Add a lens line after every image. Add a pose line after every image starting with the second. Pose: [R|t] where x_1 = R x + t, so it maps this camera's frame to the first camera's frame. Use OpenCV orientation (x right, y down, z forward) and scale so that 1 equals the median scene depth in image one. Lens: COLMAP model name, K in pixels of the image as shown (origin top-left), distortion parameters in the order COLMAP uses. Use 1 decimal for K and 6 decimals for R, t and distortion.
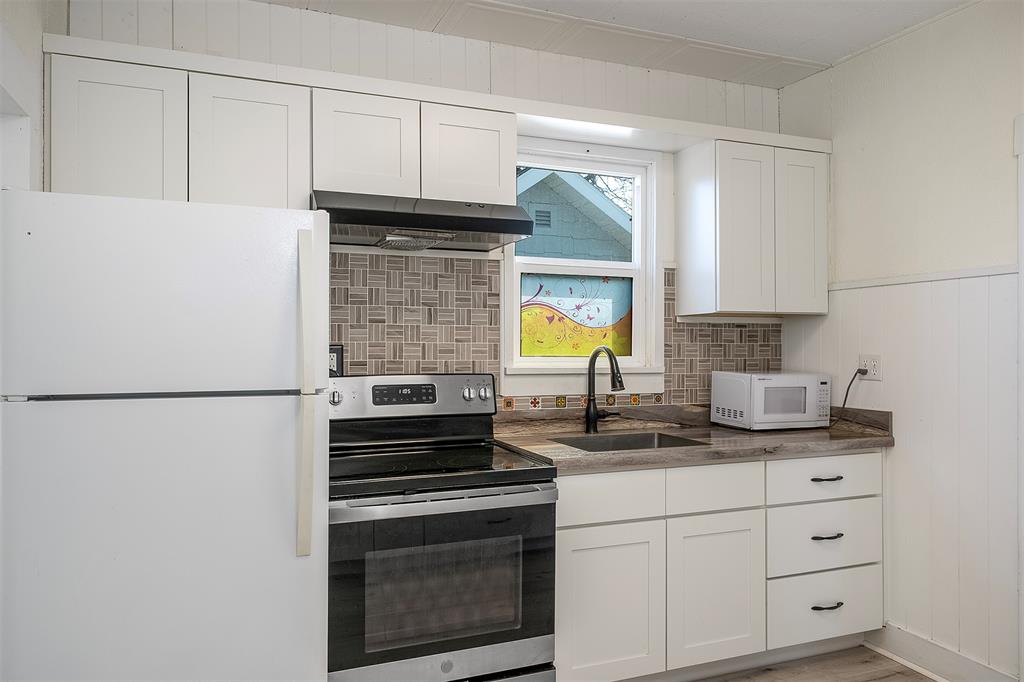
lens RADIAL K [[706.0, 0, 512.0], [0, 706.0, 341.0], [0, 0, 1]] dist [0.000469, -0.000453]
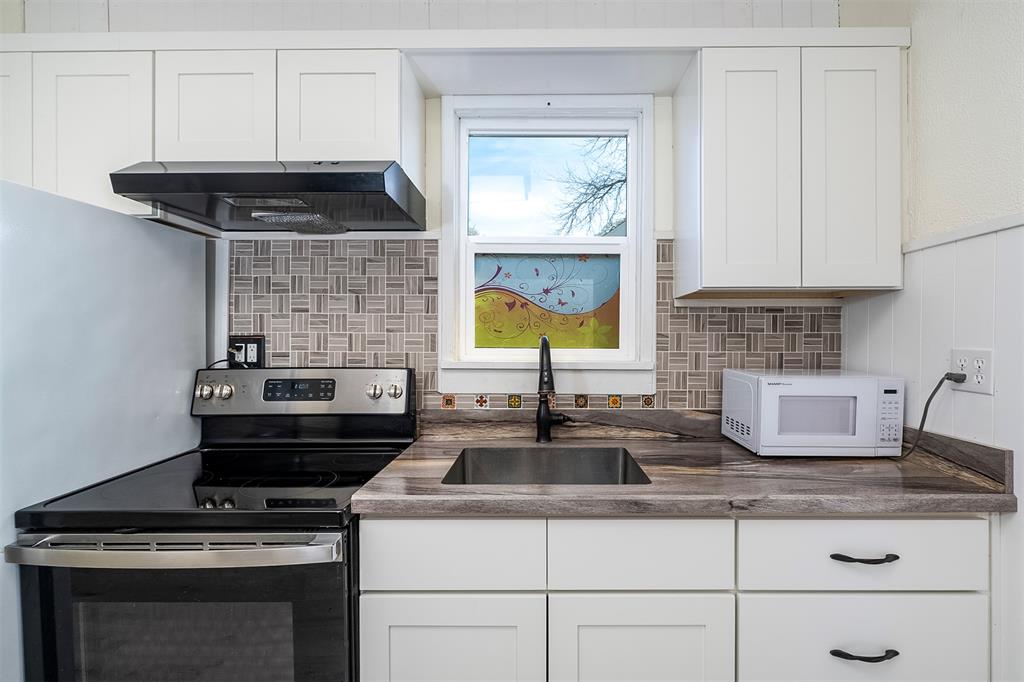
lens RADIAL K [[460.1, 0, 543.2], [0, 460.1, 340.2], [0, 0, 1]] dist [-0.003956, -0.000199]
pose [[0.927977, 0.001564, -0.372635, 0.311486], [0.003268, 0.999919, 0.012333, 0.005029], [0.372624, -0.012663, 0.927896, 0.497339]]
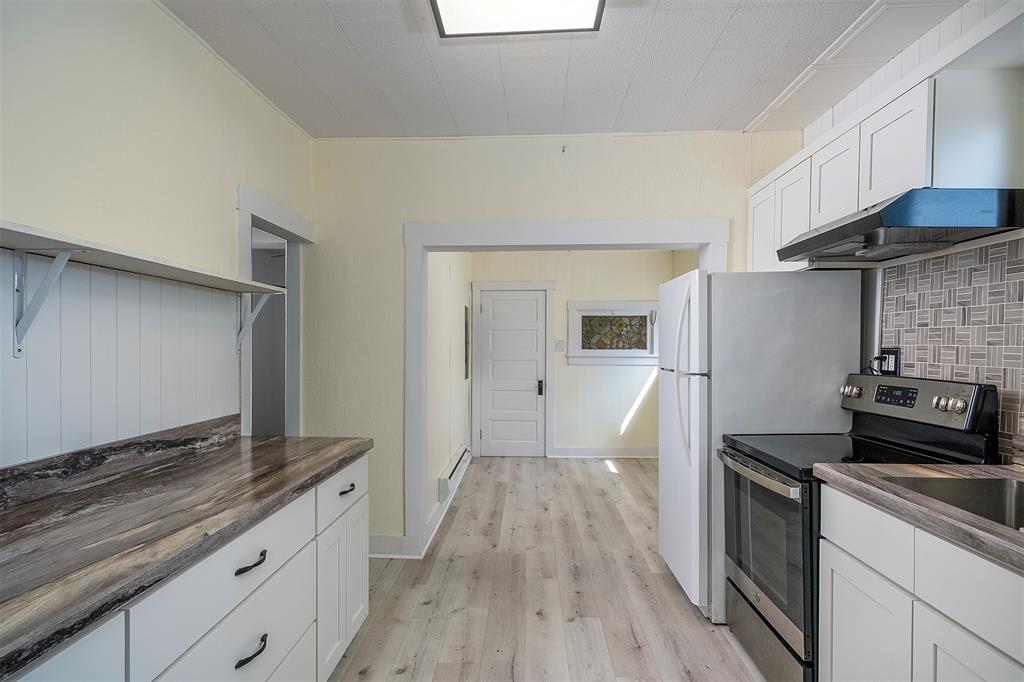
lens RADIAL K [[561.6, 0, 485.3], [0, 561.6, 348.9], [0, 0, 1]] dist [0.001044, -0.000258]
pose [[-0.442820, 0.003608, -0.896603, 0.745741], [0.001999, 0.999993, 0.003037, 0.002718], [0.896608, -0.000448, -0.442824, 0.719605]]
